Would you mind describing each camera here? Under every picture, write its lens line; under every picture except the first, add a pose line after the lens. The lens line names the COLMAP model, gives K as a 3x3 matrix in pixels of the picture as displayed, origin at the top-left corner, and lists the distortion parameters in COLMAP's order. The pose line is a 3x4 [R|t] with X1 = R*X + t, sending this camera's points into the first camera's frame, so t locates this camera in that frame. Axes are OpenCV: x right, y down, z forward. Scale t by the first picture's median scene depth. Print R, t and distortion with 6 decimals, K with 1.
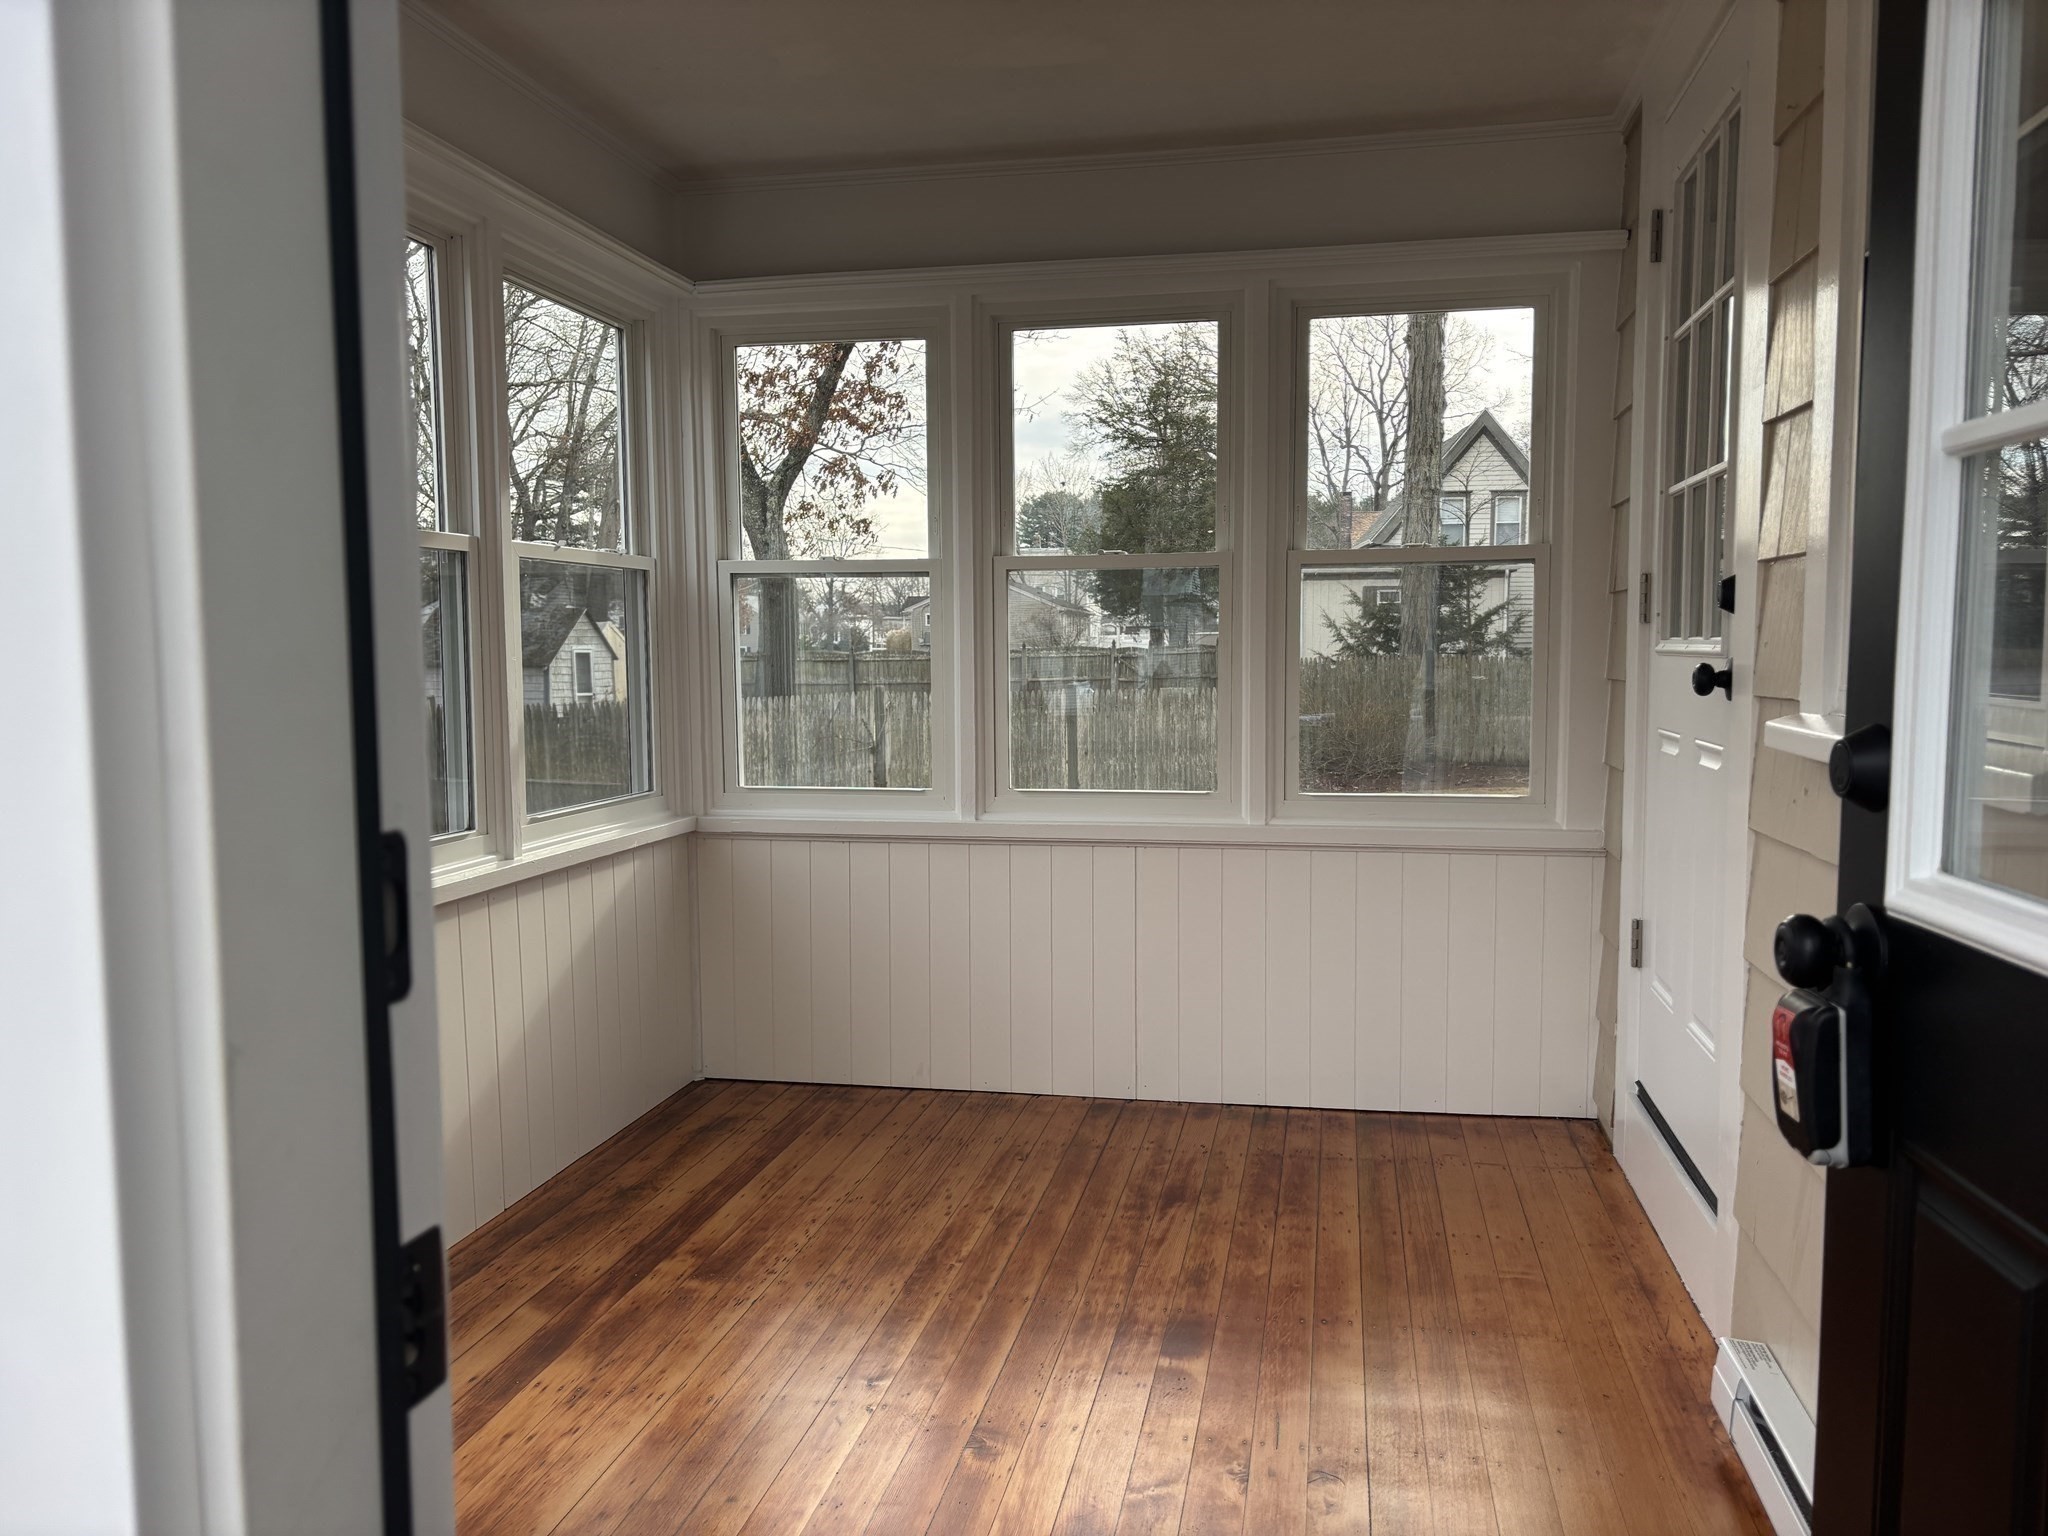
lens RADIAL K [[1546.9, 0, 1026.7], [0, 1546.9, 800.2], [0, 0, 1]] dist [0.062215, -0.070549]
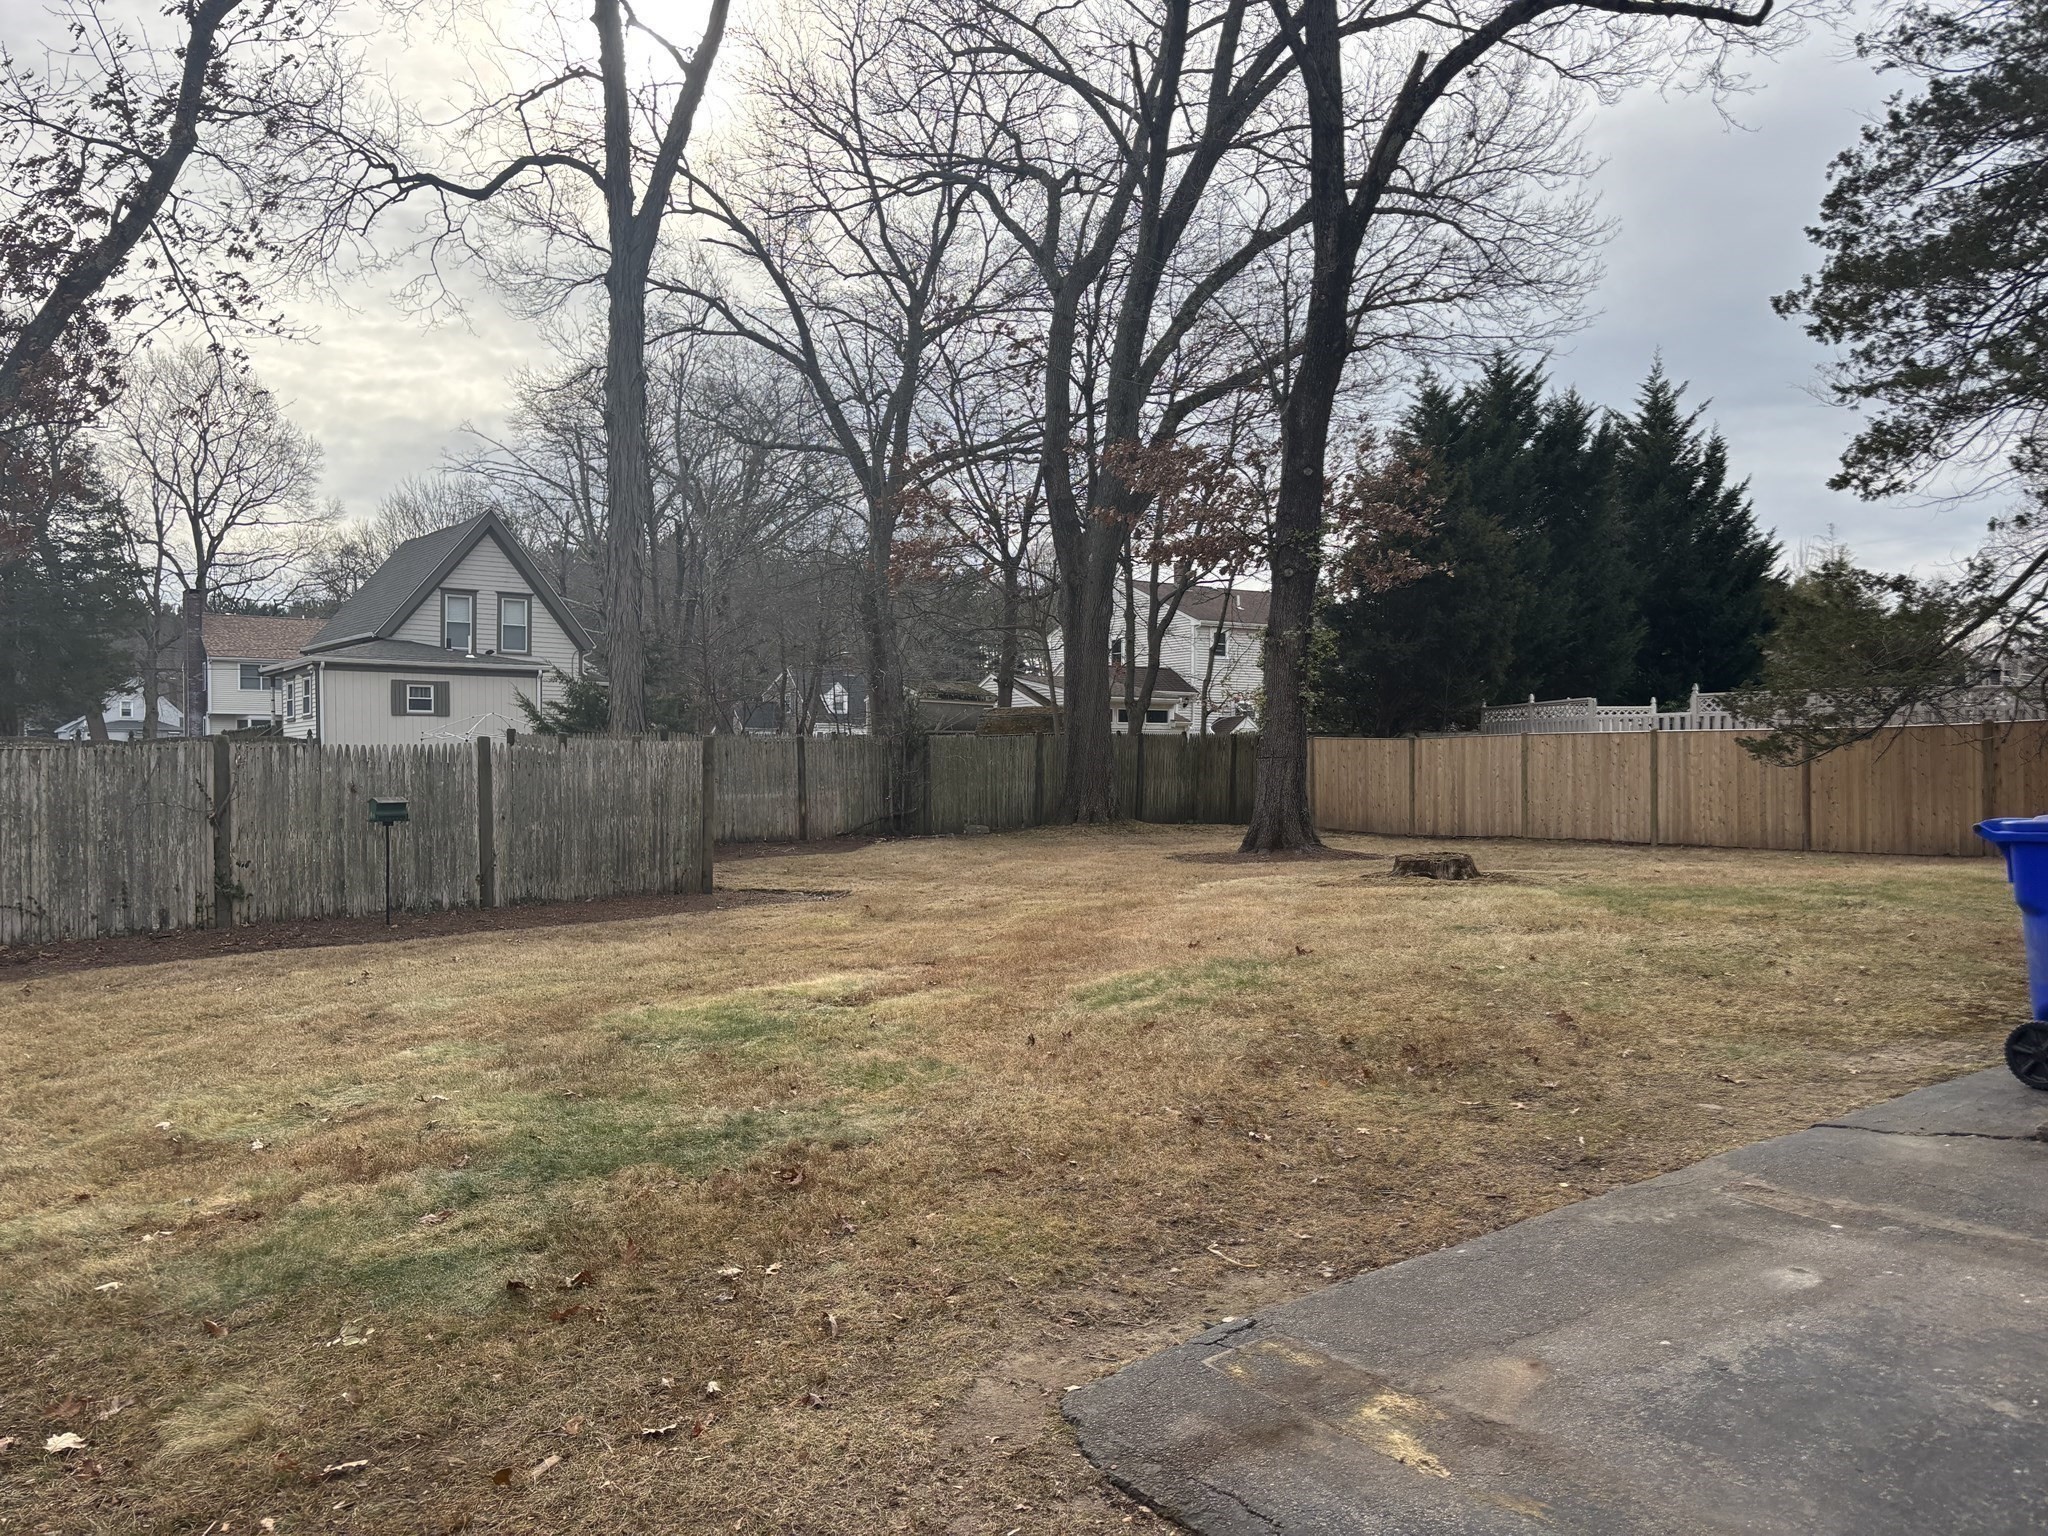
lens RADIAL K [[1546.9, 0, 1018.8], [0, 1546.9, 799.3], [0, 0, 1]] dist [0.062215, -0.070549]
pose [[0.716843, -0.005720, 0.697212, -1.600609], [0.066709, 0.995942, -0.060417, 0.135309], [-0.694037, 0.089820, 0.714315, 0.859330]]
